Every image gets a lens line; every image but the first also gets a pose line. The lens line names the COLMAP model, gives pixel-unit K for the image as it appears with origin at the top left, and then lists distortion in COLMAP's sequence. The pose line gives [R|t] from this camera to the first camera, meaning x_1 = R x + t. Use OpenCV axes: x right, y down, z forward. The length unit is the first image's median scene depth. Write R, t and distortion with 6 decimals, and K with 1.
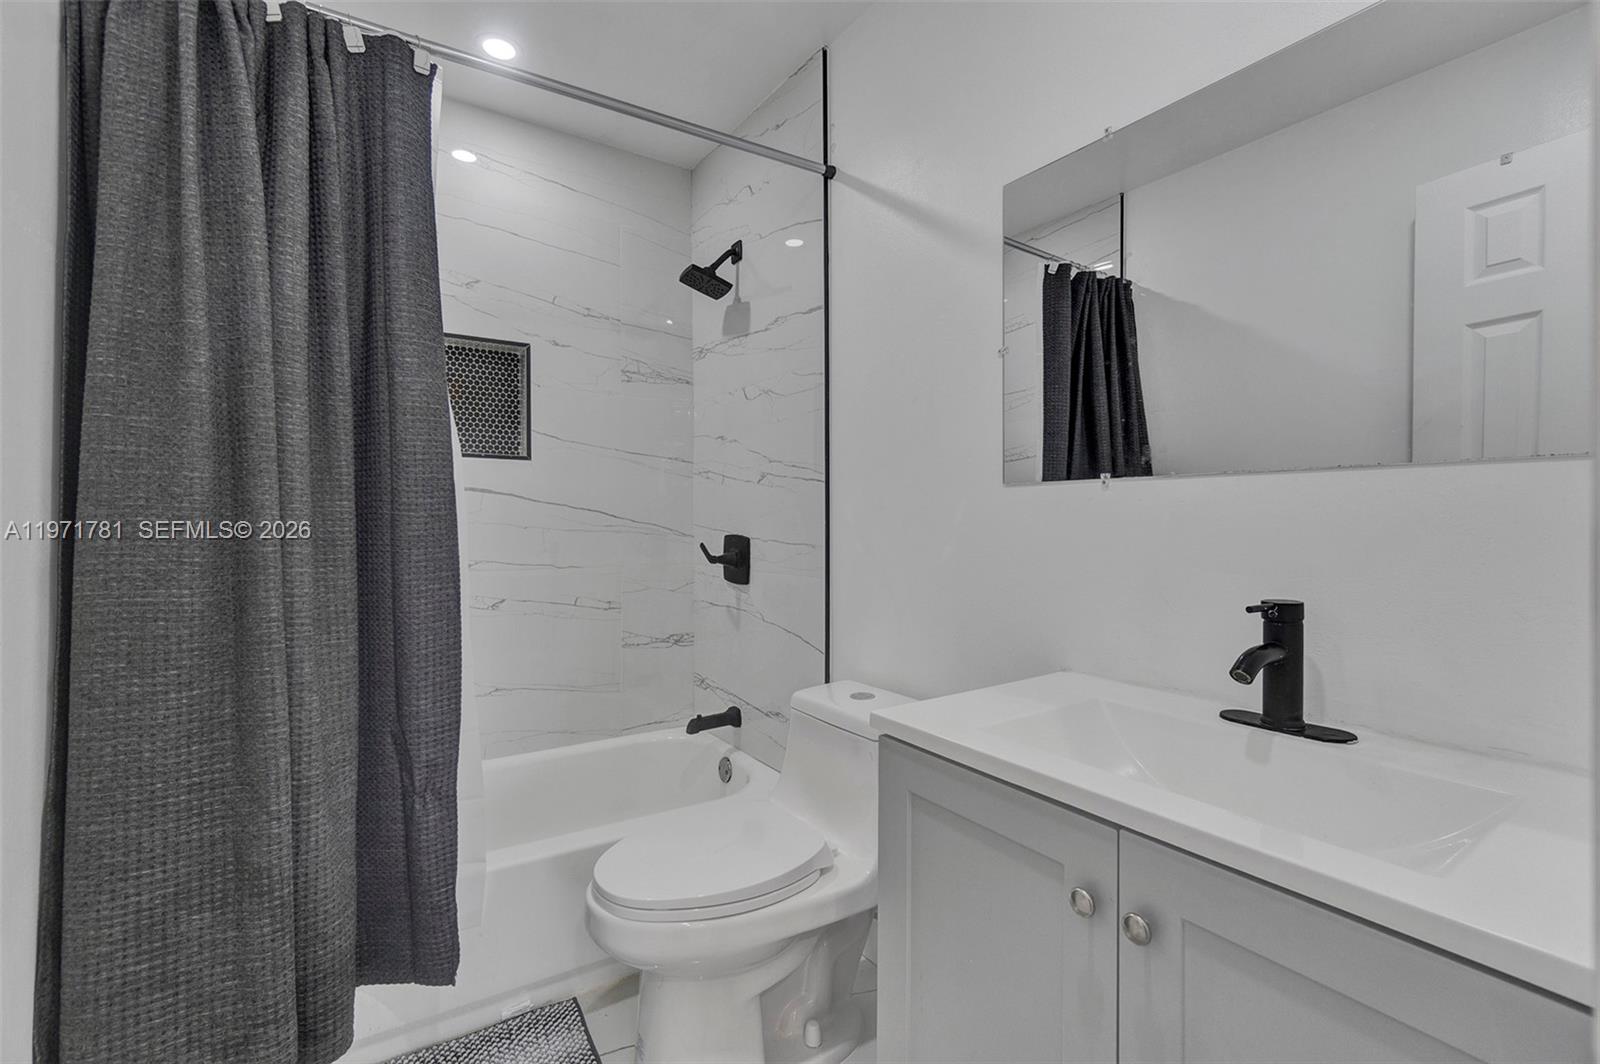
lens RADIAL K [[698.1, 0, 771.2], [0, 698.1, 521.5], [0, 0, 1]] dist [0.000168, 0.000432]
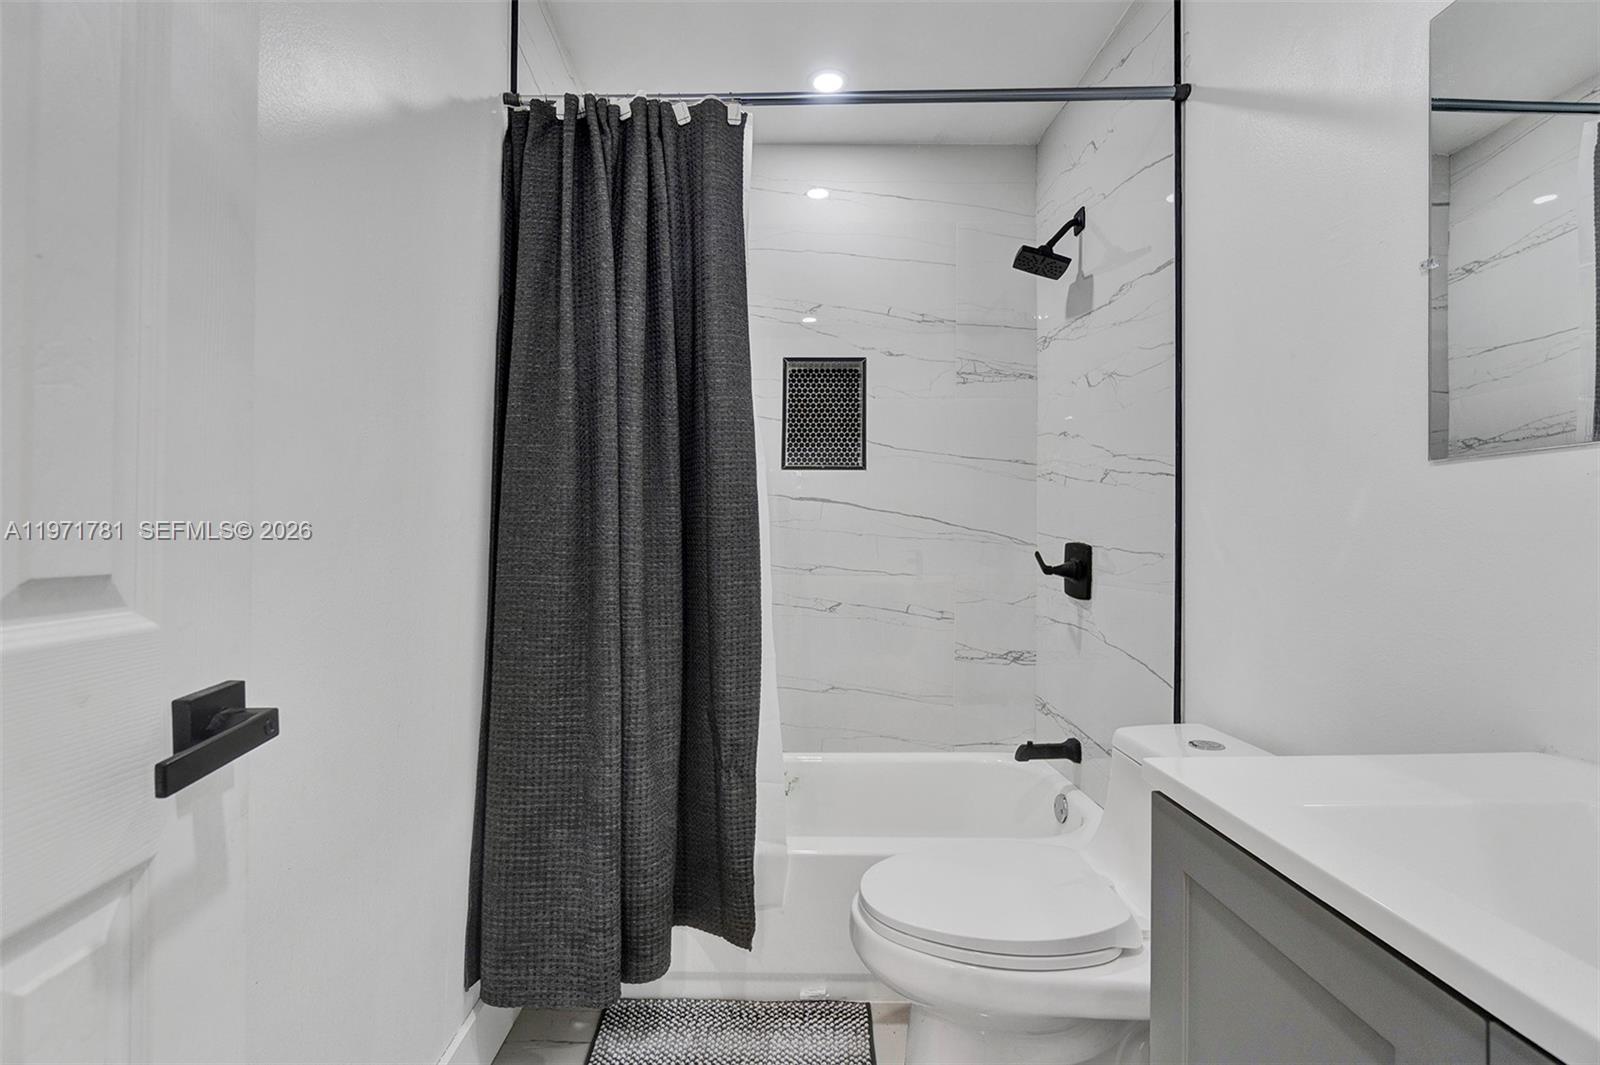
lens RADIAL K [[696.1, 0, 793.1], [0, 696.1, 534.6], [0, 0, 1]] dist [-0.000218, 0.000315]
pose [[0.848334, -0.002416, -0.529457, 0.182639], [-0.001134, 0.999979, -0.006381, 0.024578], [0.529461, 0.006013, 0.848313, 0.115523]]
